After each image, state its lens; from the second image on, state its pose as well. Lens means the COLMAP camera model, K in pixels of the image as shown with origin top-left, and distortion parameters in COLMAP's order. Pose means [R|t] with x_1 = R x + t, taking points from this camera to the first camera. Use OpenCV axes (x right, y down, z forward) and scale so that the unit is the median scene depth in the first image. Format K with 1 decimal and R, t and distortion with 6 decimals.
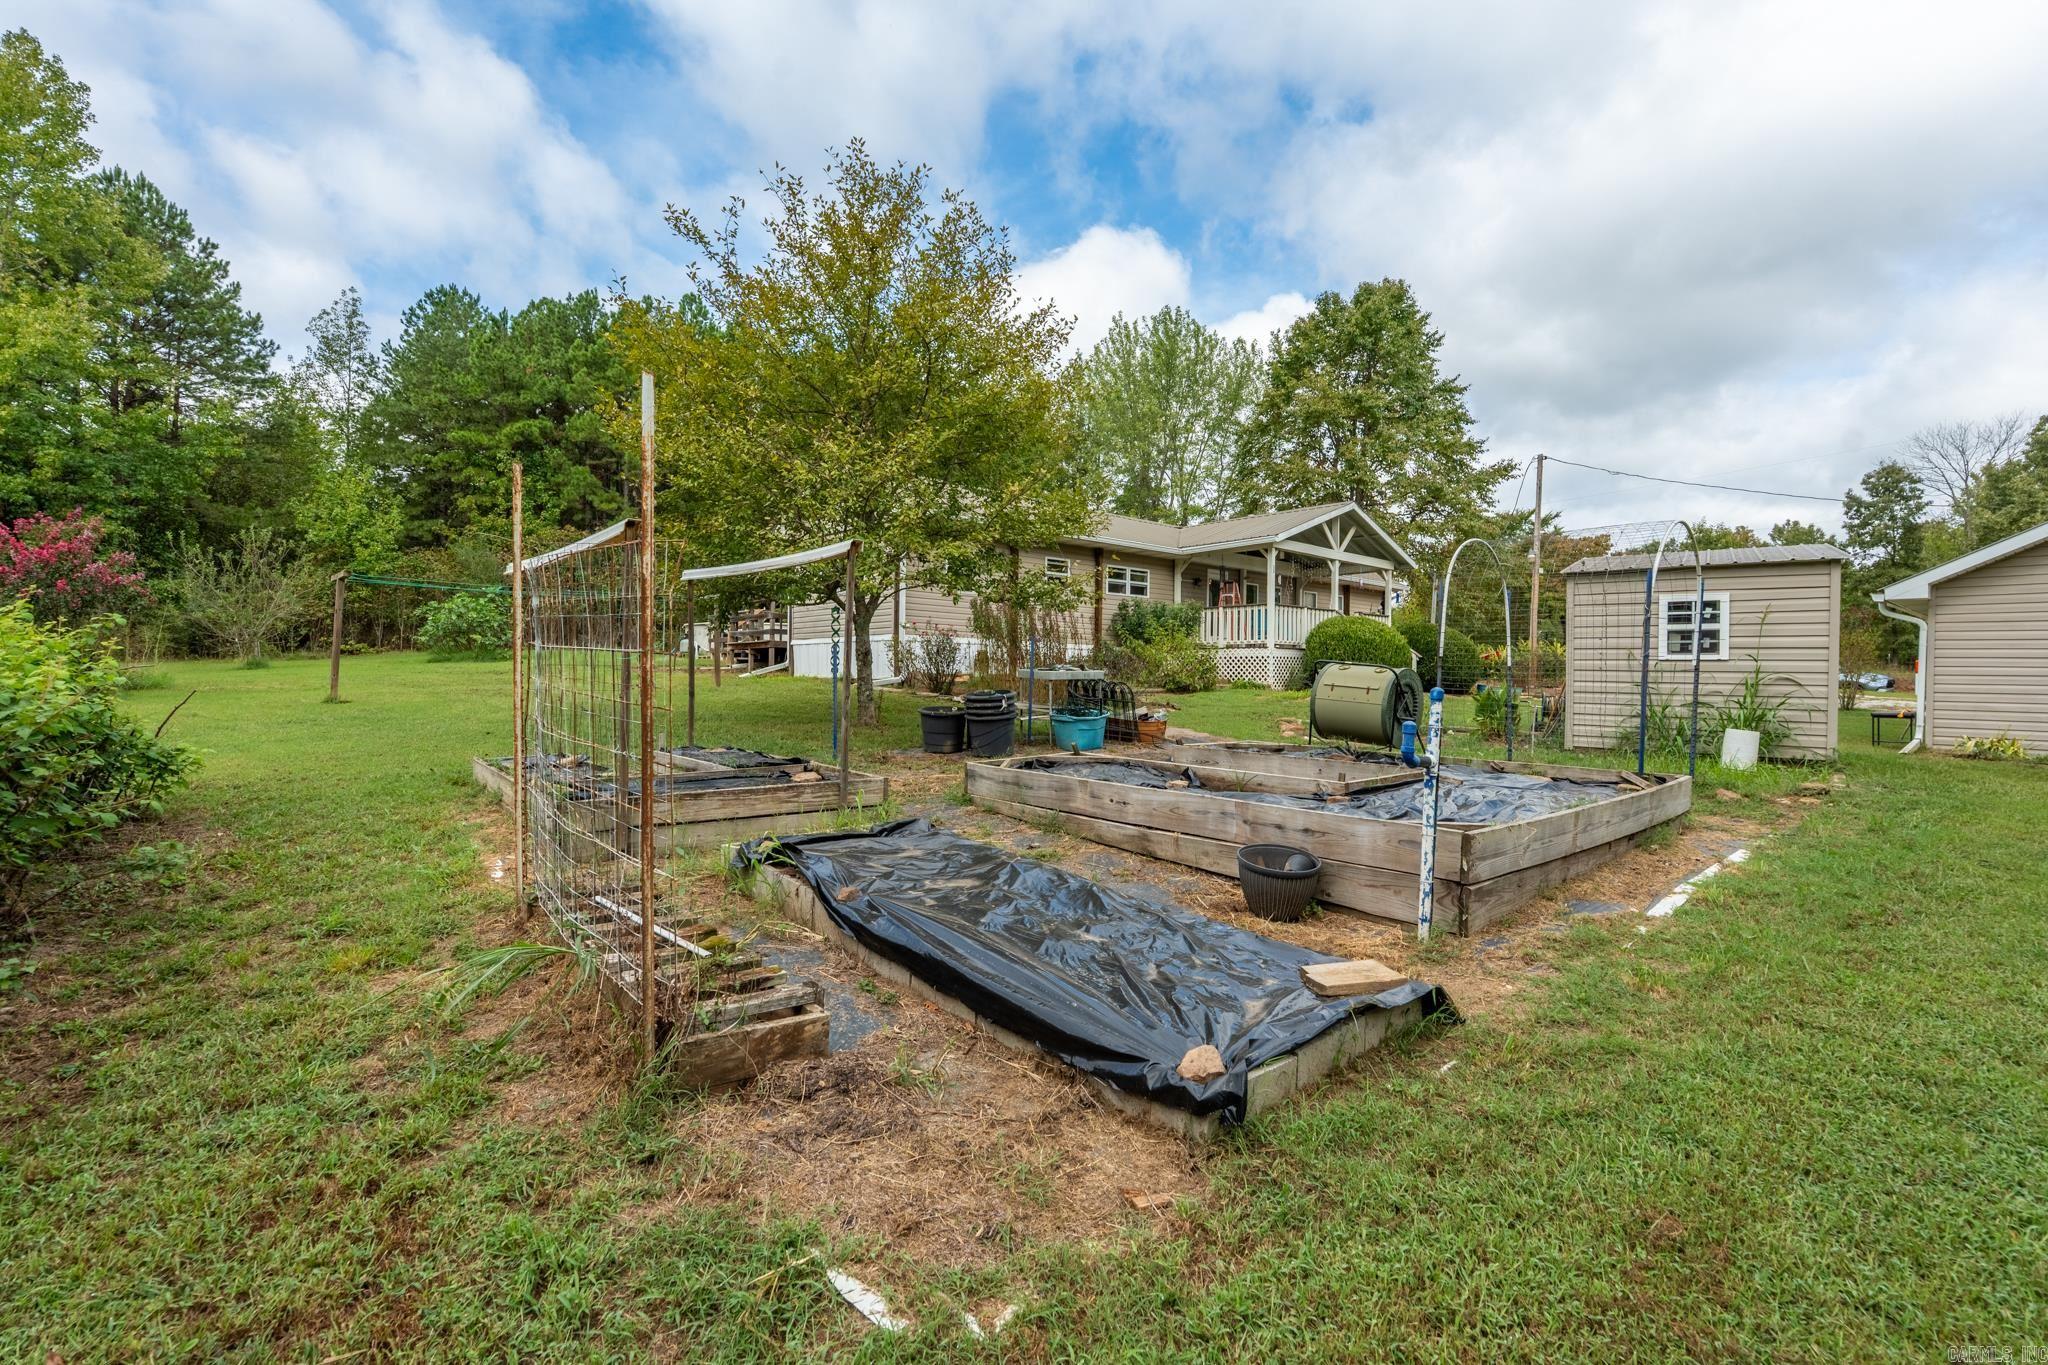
lens RADIAL K [[909.0, 0, 1021.6], [0, 909.0, 675.1], [0, 0, 1]] dist [-0.005299, -0.000405]
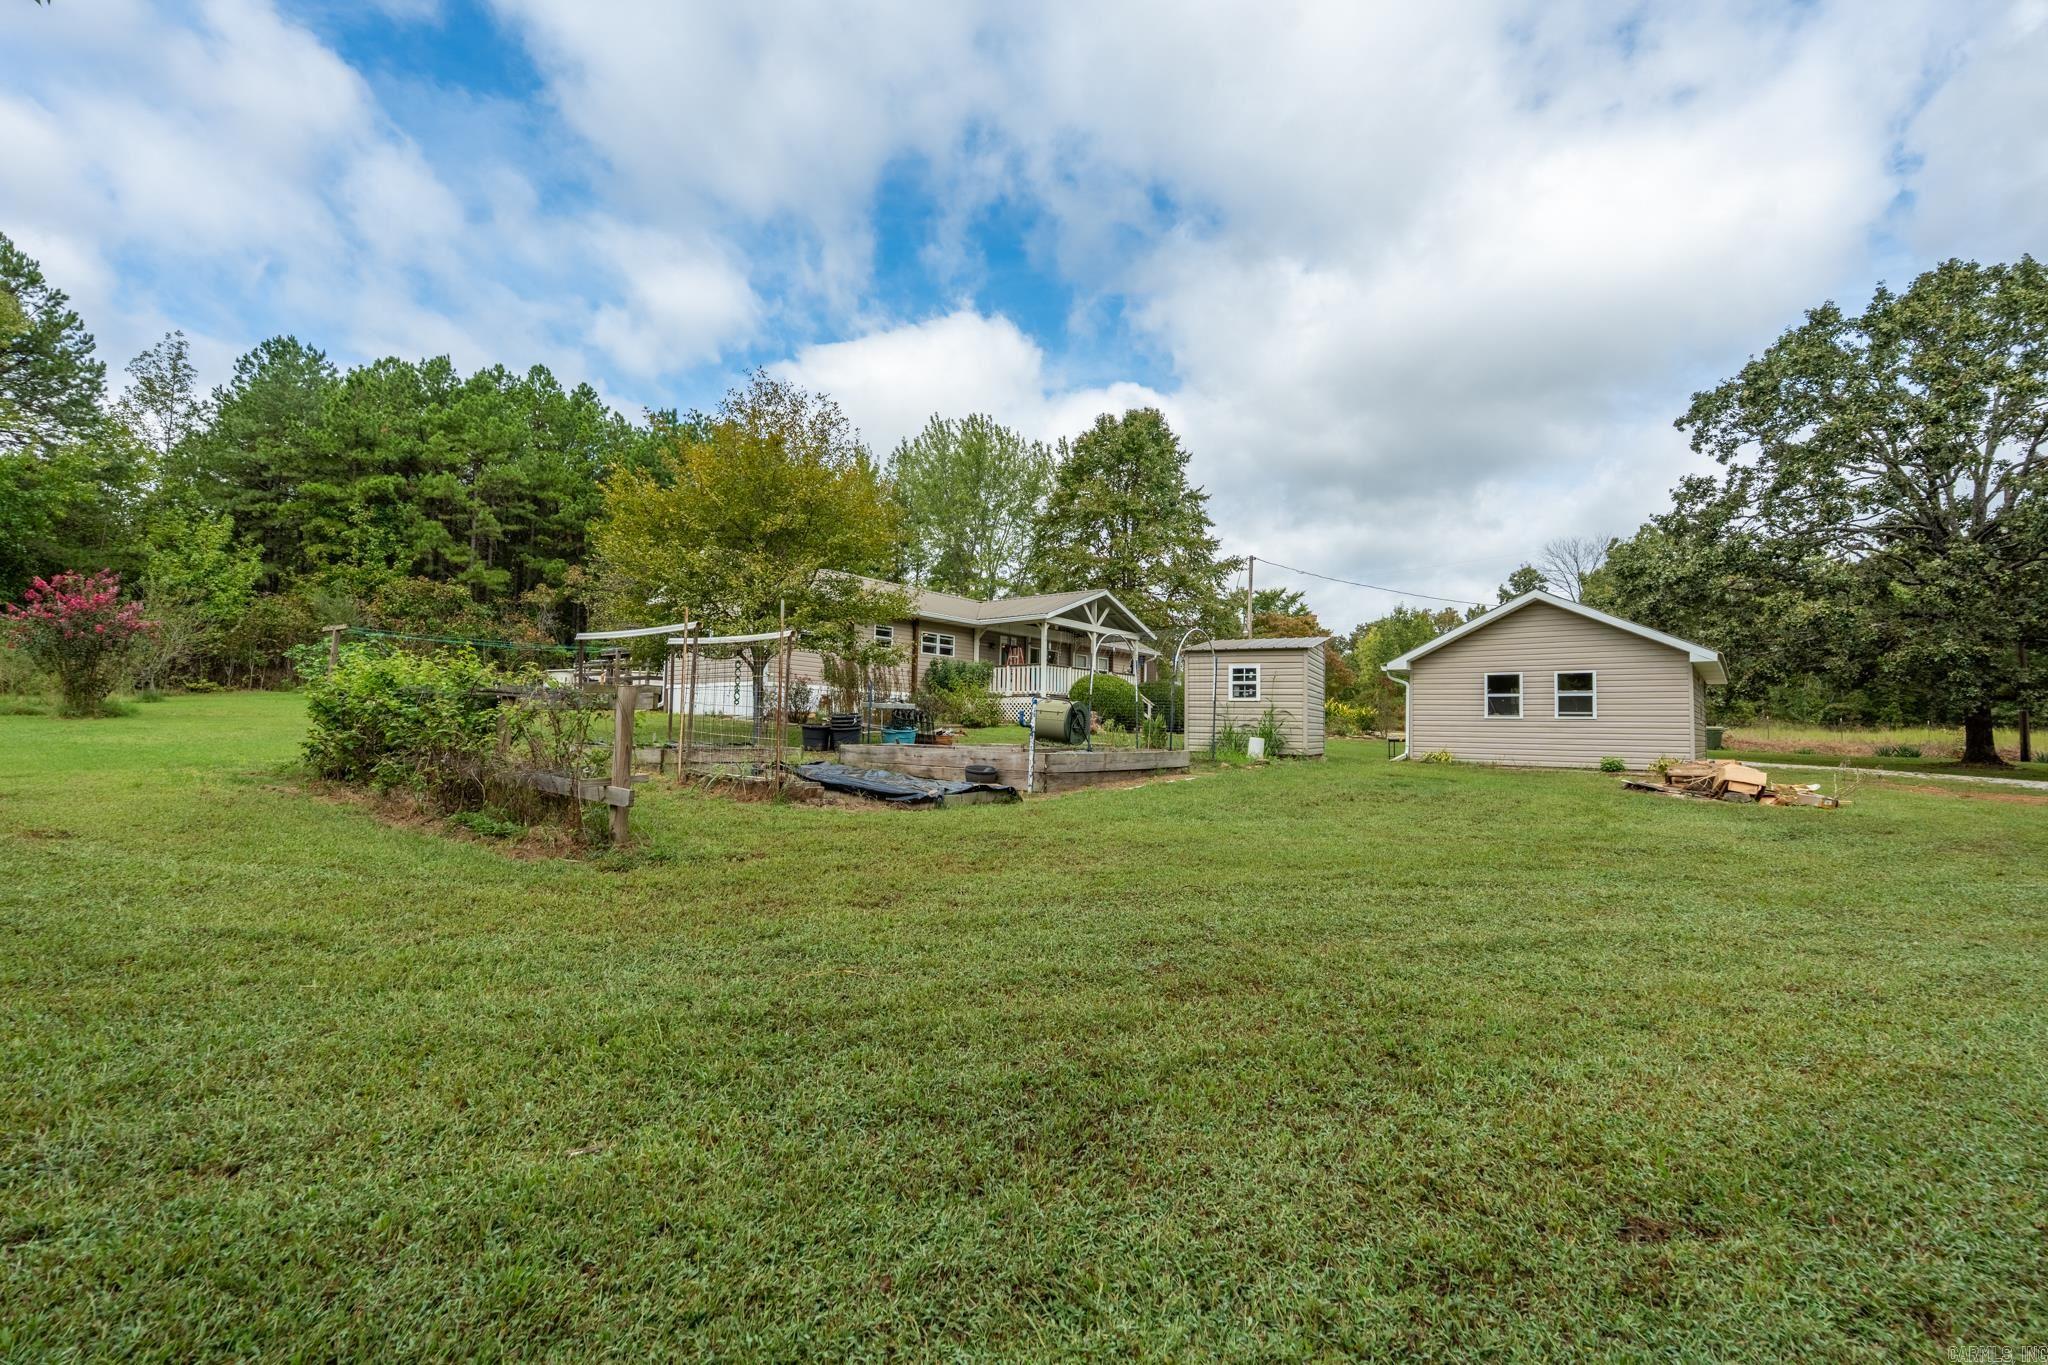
lens RADIAL K [[933.1, 0, 1023.1], [0, 933.1, 732.4], [0, 0, 1]] dist [0.001140, -0.000119]
pose [[0.981109, 0.007557, 0.193306, -0.015042], [-0.007597, 0.999971, -0.000531, 0.016376], [-0.193305, -0.000947, 0.981138, -0.240215]]
